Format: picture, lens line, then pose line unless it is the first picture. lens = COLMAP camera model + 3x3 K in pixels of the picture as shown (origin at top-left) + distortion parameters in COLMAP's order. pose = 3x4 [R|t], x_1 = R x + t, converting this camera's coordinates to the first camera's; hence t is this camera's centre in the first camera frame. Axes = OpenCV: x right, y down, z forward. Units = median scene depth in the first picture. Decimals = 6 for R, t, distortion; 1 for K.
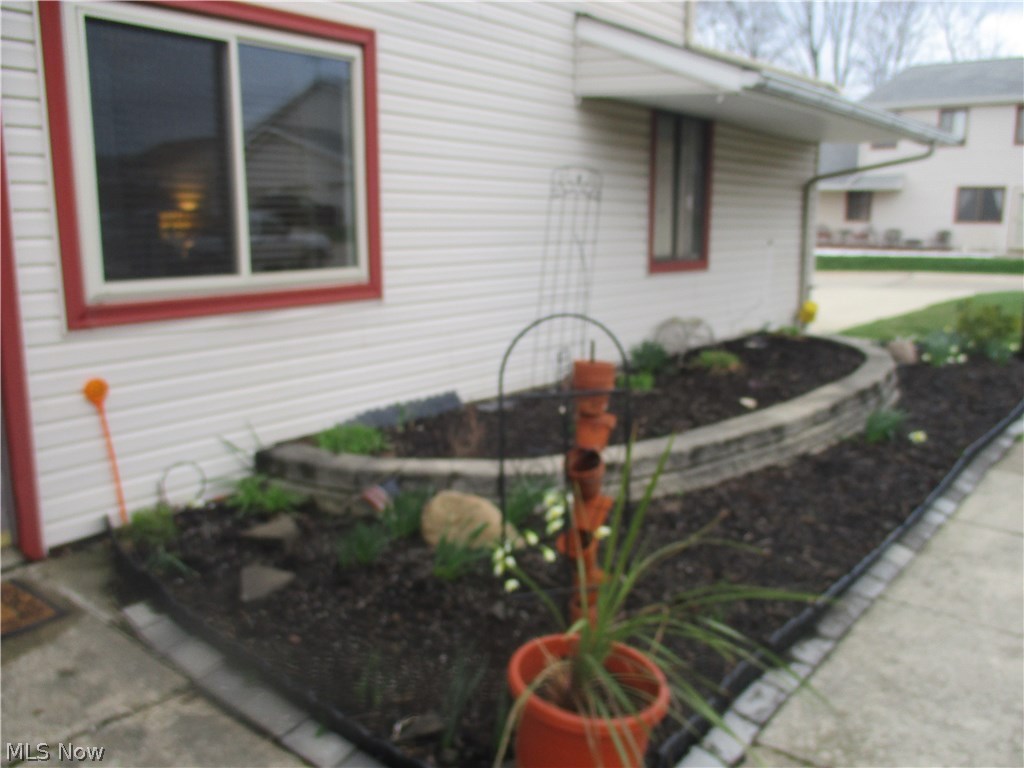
lens RADIAL K [[867.4, 0, 512.0], [0, 867.4, 384.0], [0, 0, 1]] dist [-0.009989, -0.009409]
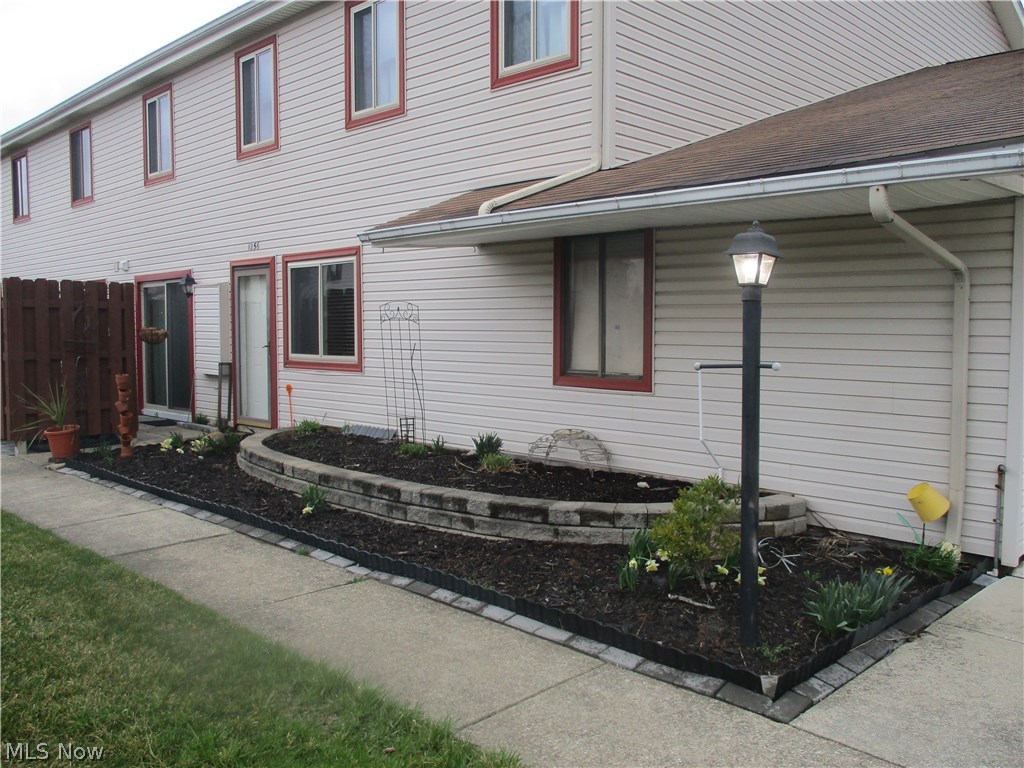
lens RADIAL K [[867.4, 0, 512.0], [0, 867.4, 384.0], [0, 0, 1]] dist [-0.009989, -0.009409]
pose [[-0.122220, 0.064331, -0.990416, 1.822239], [-0.186011, 0.978730, 0.086526, -0.313373], [0.974917, 0.194803, -0.107654, 1.566703]]
